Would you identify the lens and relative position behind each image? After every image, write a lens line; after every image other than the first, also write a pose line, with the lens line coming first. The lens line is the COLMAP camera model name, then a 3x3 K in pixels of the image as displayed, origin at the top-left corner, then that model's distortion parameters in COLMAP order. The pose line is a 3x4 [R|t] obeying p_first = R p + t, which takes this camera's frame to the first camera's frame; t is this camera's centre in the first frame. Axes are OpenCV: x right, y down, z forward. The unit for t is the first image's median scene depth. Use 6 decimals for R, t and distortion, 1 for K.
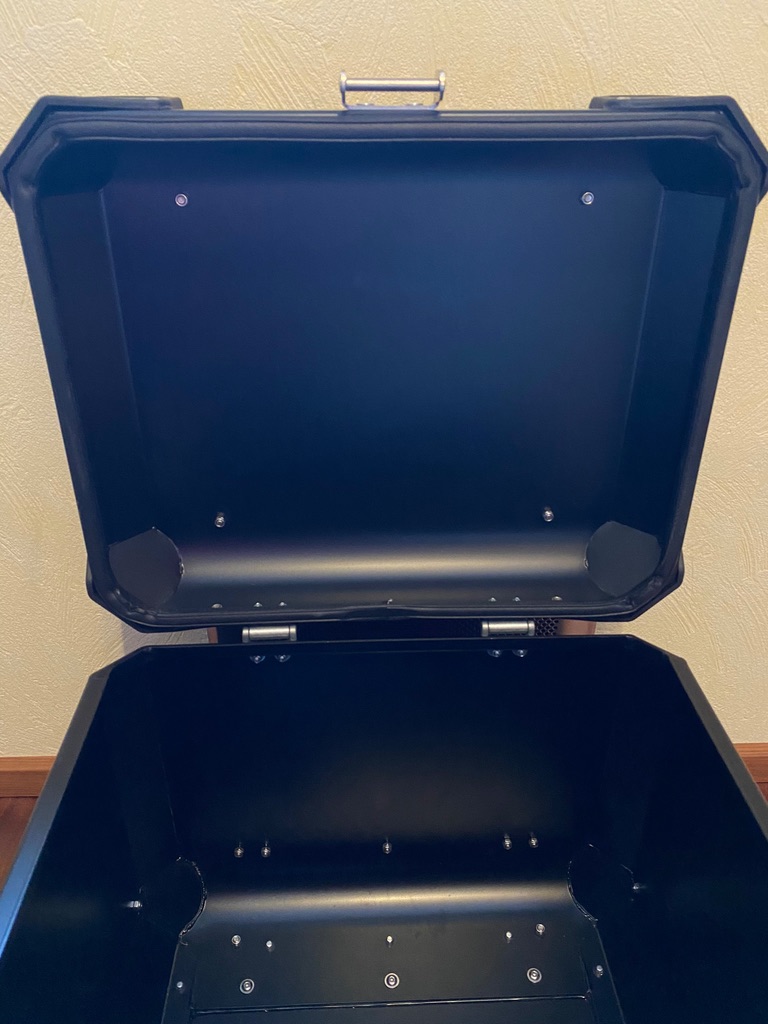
lens RADIAL K [[781.5, 0, 380.3], [0, 781.5, 498.7], [0, 0, 1]] dist [0.008047, -0.003001]
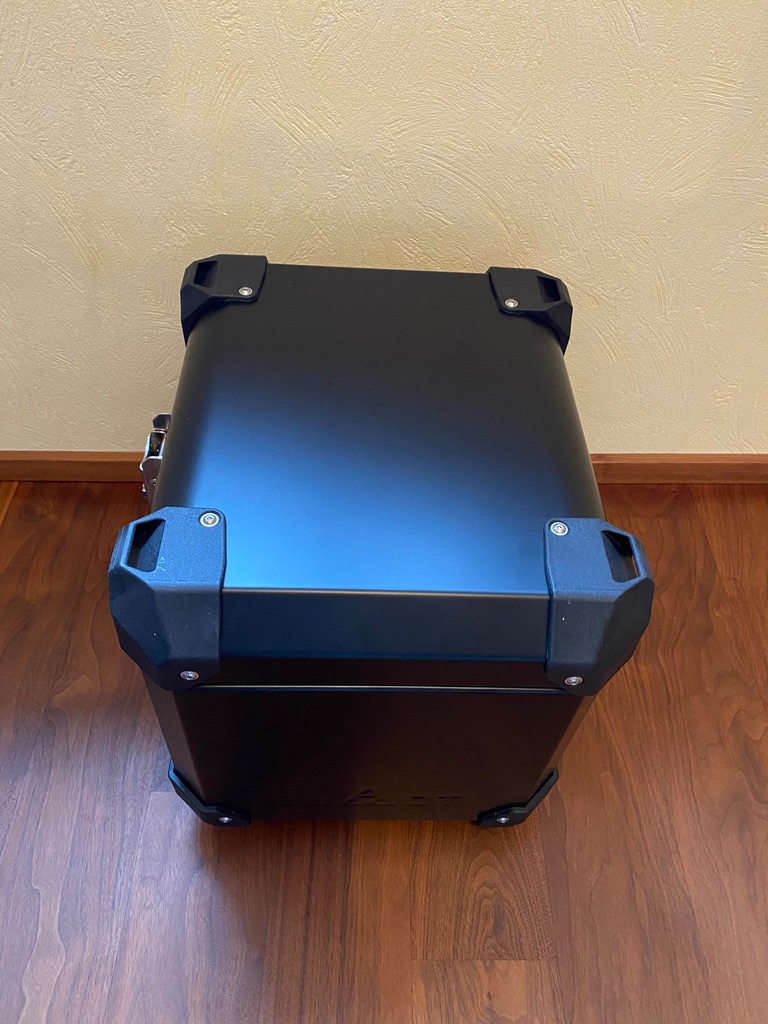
lens RADIAL K [[781.5, 0, 385.3], [0, 781.5, 500.5], [0, 0, 1]] dist [0.008047, -0.003001]
pose [[0.999707, 0.020775, -0.012394, 0.067994], [-0.016234, 0.955969, 0.293017, 0.029172], [0.017936, -0.292730, 0.956027, -0.381710]]
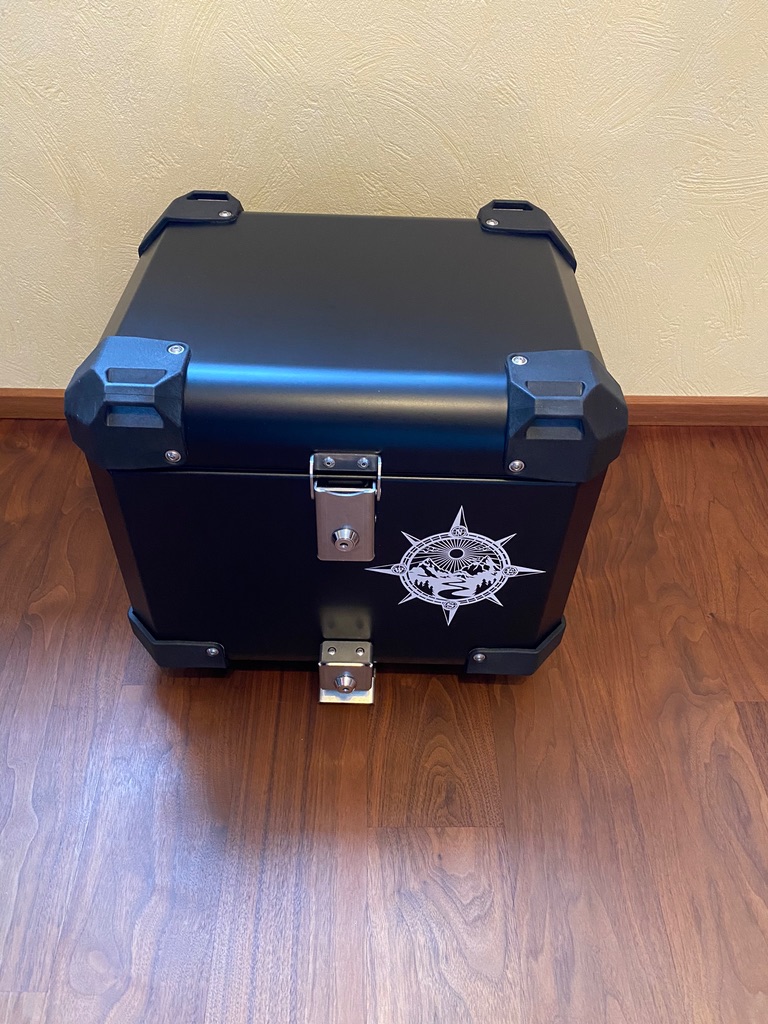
lens RADIAL K [[781.5, 0, 383.9], [0, 781.5, 498.8], [0, 0, 1]] dist [0.008047, -0.003001]
pose [[0.999656, 0.024396, 0.009636, 0.112362], [-0.026065, 0.965065, 0.260710, 0.216539], [-0.002939, -0.260872, 0.965369, -0.540824]]
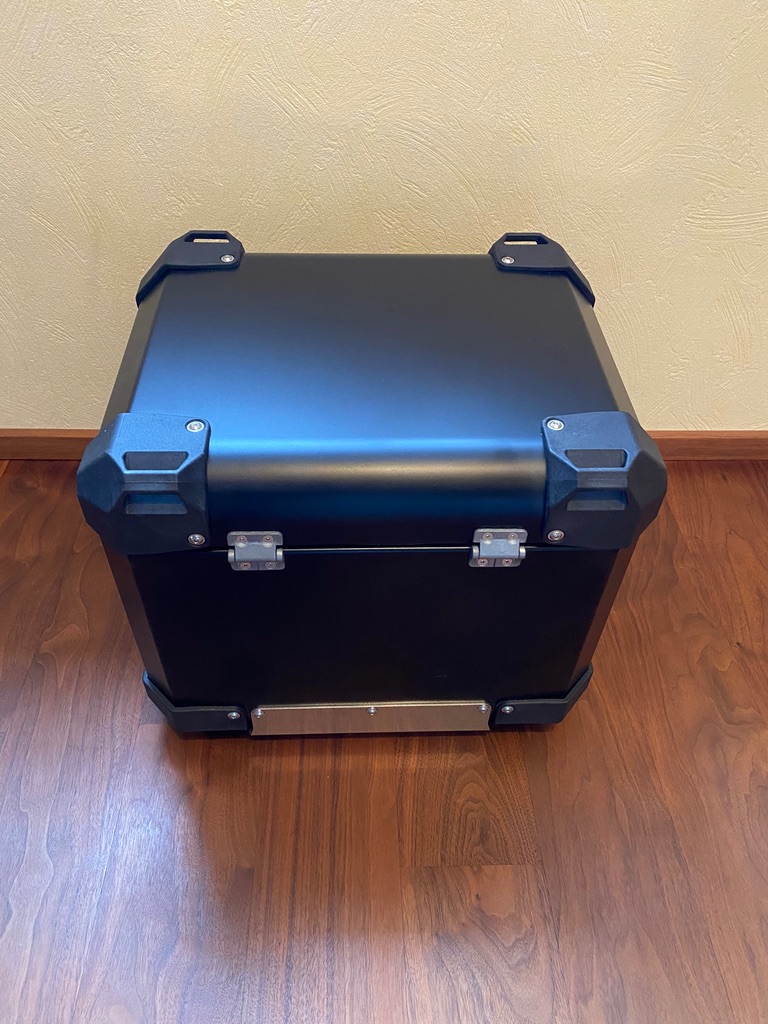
lens RADIAL K [[781.5, 0, 384.0], [0, 781.5, 500.3], [0, 0, 1]] dist [0.008047, -0.003001]
pose [[0.999570, 0.013474, 0.026030, 0.041221], [-0.018051, 0.982663, 0.184518, 0.285987], [-0.023093, -0.184908, 0.982484, -0.539060]]
